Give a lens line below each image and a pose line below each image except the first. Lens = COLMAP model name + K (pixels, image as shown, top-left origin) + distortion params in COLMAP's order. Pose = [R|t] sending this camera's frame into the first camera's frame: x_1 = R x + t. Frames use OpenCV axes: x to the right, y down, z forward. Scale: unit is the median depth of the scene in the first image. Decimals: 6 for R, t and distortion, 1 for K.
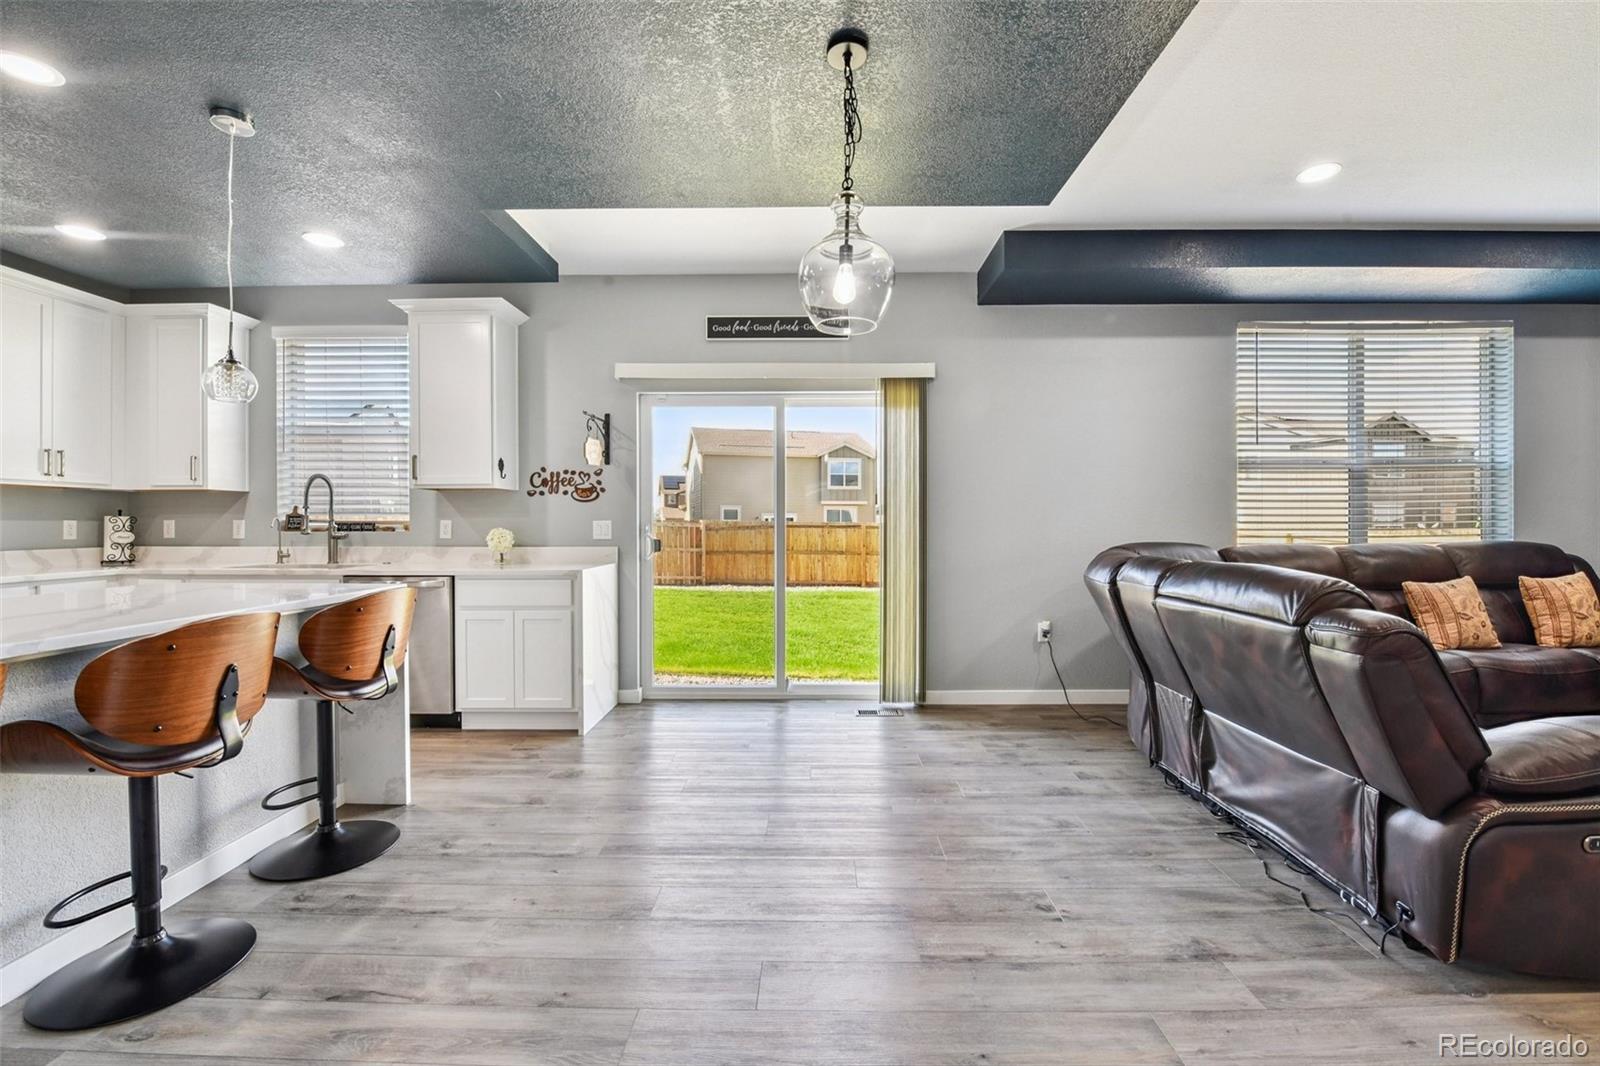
lens RADIAL K [[672.9, 0, 803.6], [0, 672.9, 525.8], [0, 0, 1]] dist [-0.012688, -0.002437]
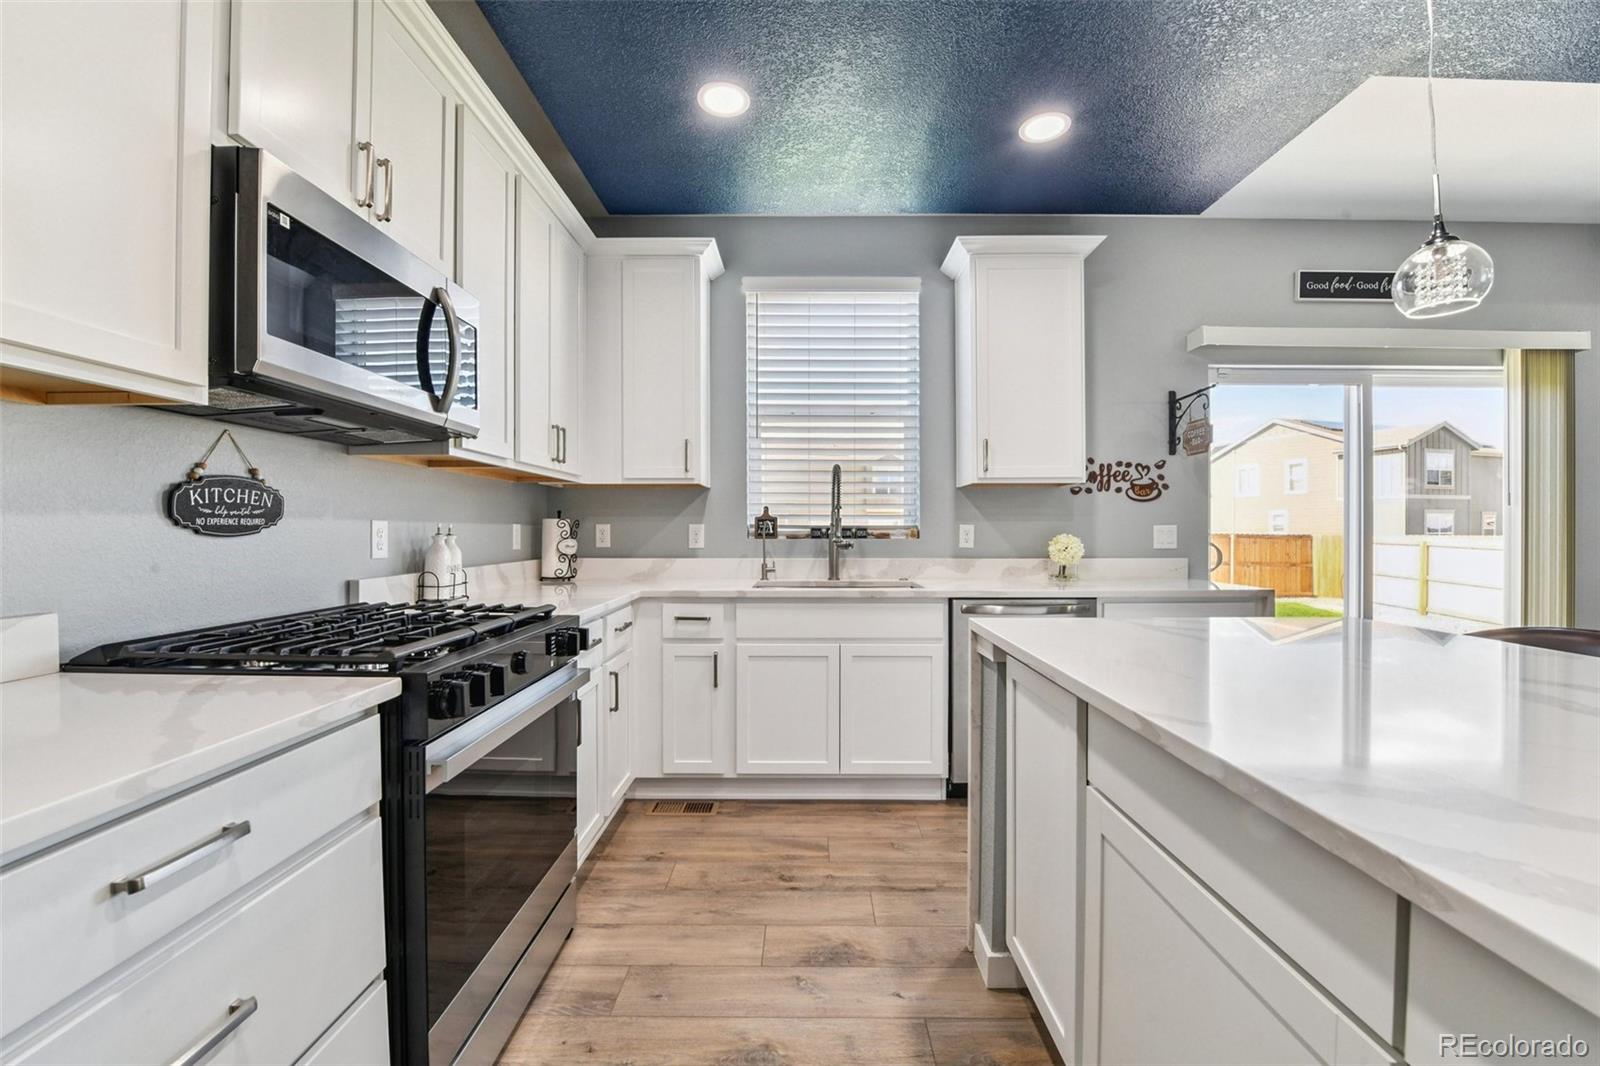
lens RADIAL K [[647.4, 0, 799.8], [0, 647.4, 533.4], [0, 0, 1]] dist [-0.006500, -0.001286]
pose [[0.999798, -0.000209, 0.020093, -0.803885], [0.000231, 0.999999, -0.001102, 0.003171], [-0.020093, 0.001107, 0.999798, 0.257648]]
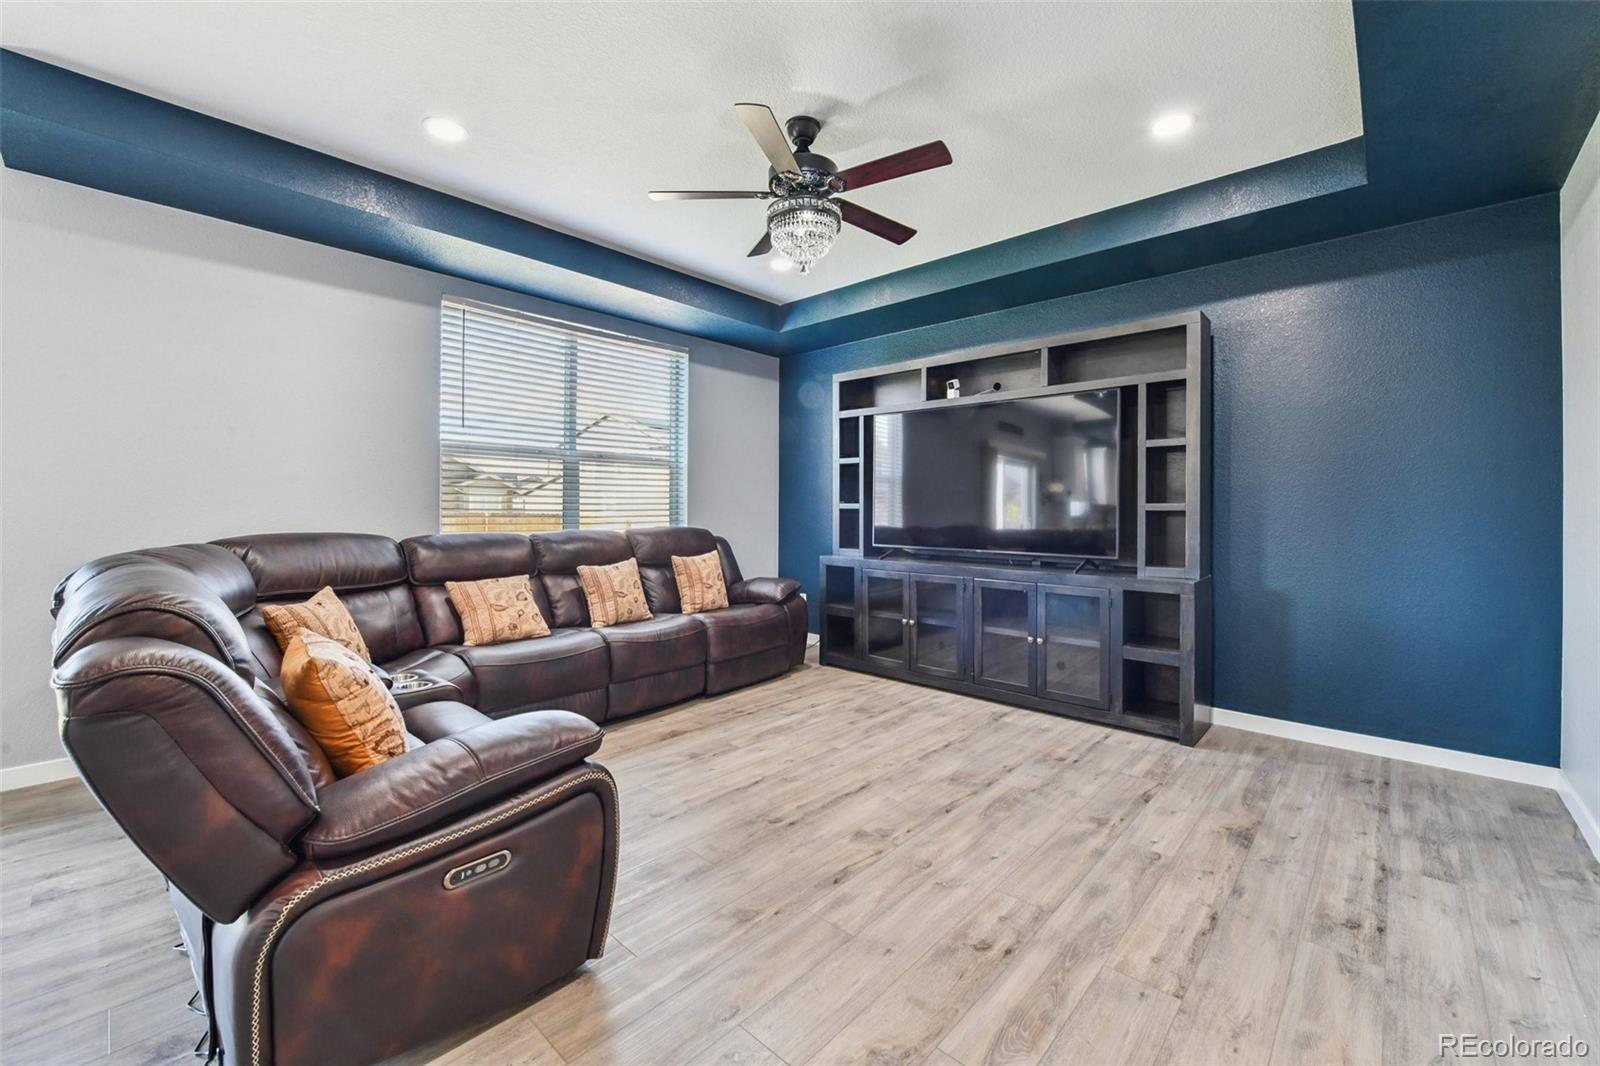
lens RADIAL K [[647.4, 0, 809.6], [0, 647.4, 505.5], [0, 0, 1]] dist [-0.006500, -0.001286]
pose [[0.662188, 0.014039, 0.749206, 0.330060], [-0.005834, 0.999891, -0.013581, -0.001247], [-0.749315, 0.004622, 0.662198, 0.026686]]
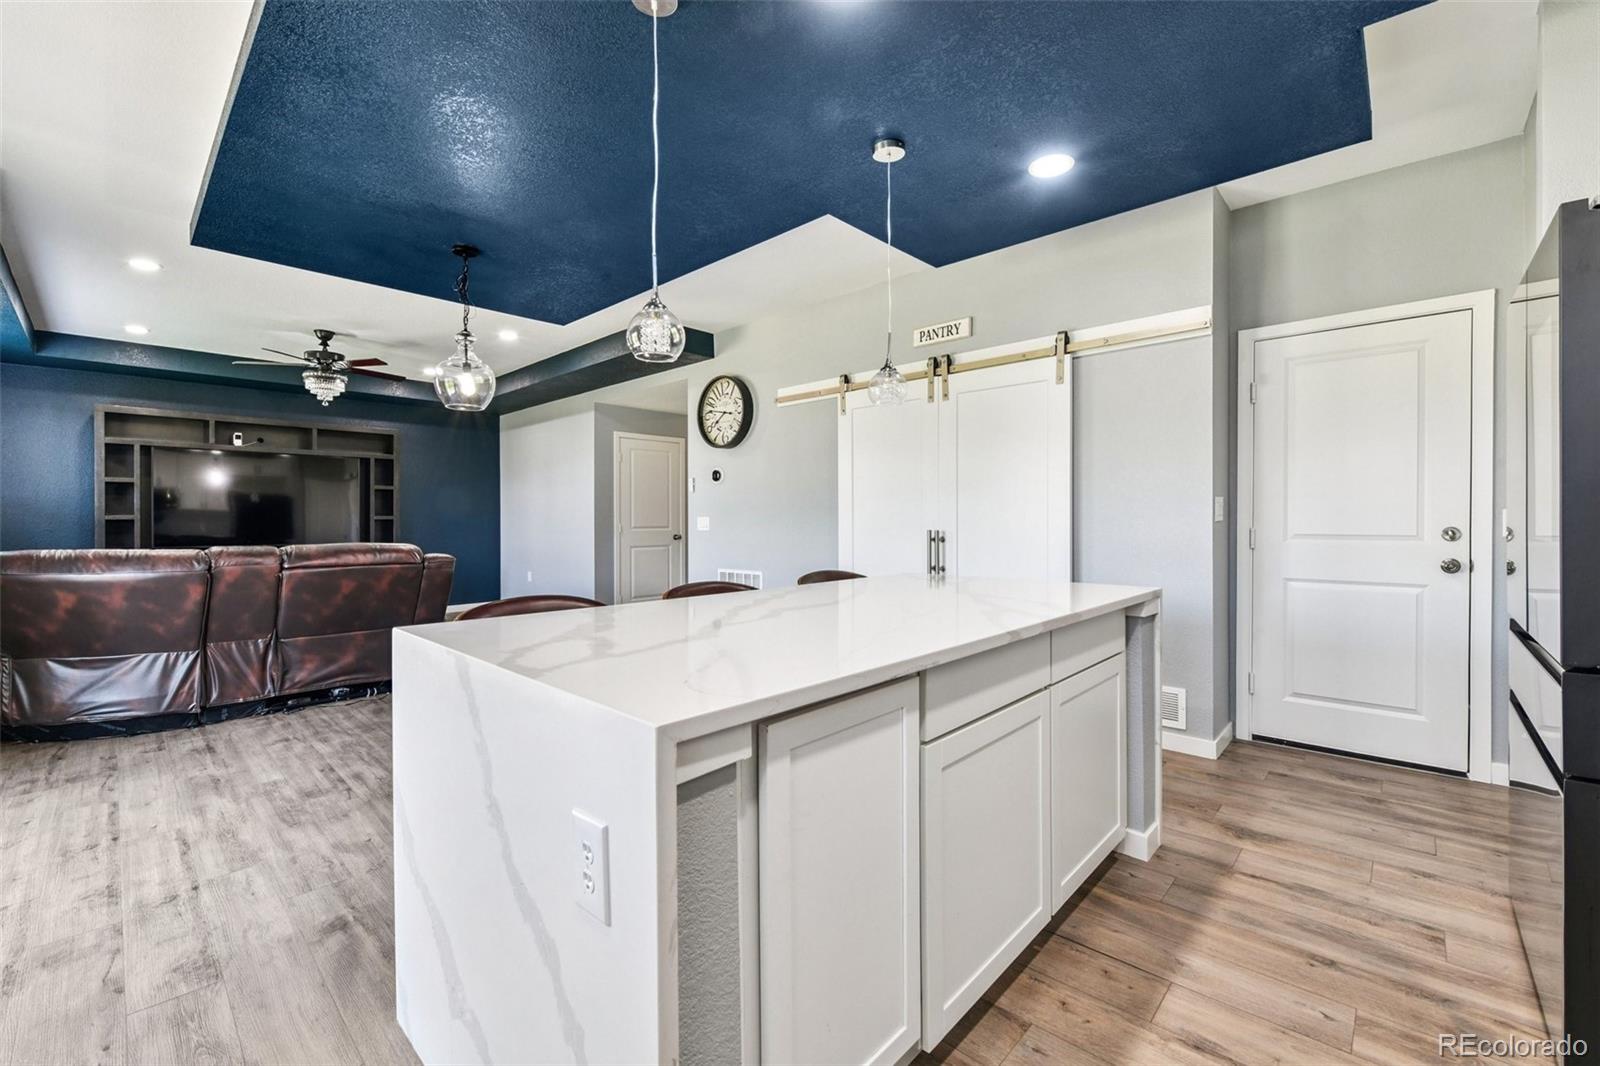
lens RADIAL K [[672.9, 0, 820.2], [0, 672.9, 521.7], [0, 0, 1]] dist [-0.012688, -0.002437]
pose [[-0.752005, 0.002702, 0.659152, -0.853320], [0.008408, 0.999950, 0.005494, -0.001012], [-0.659104, 0.009674, -0.751989, 0.822541]]
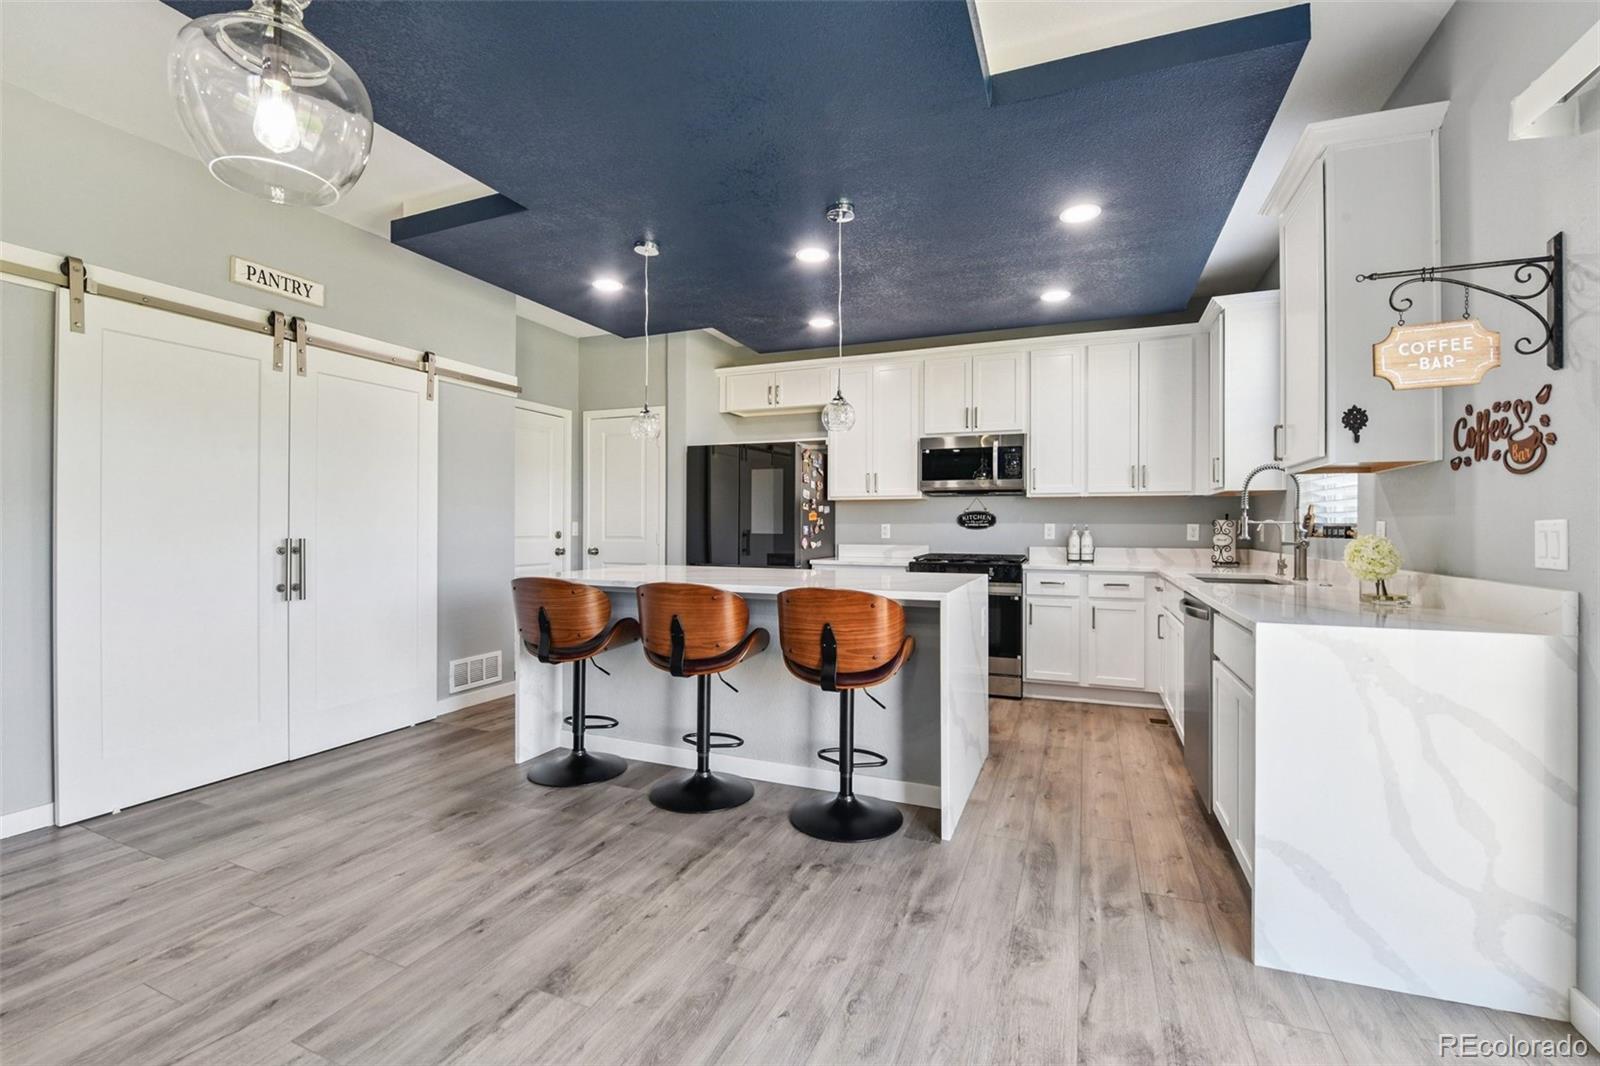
lens RADIAL K [[672.9, 0, 811.6], [0, 672.9, 524.6], [0, 0, 1]] dist [-0.012688, -0.002437]
pose [[-0.353614, -0.003269, -0.935386, 0.212561], [-0.007483, 0.999972, -0.000666, -0.001337], [0.935361, 0.006763, -0.353629, 0.793641]]
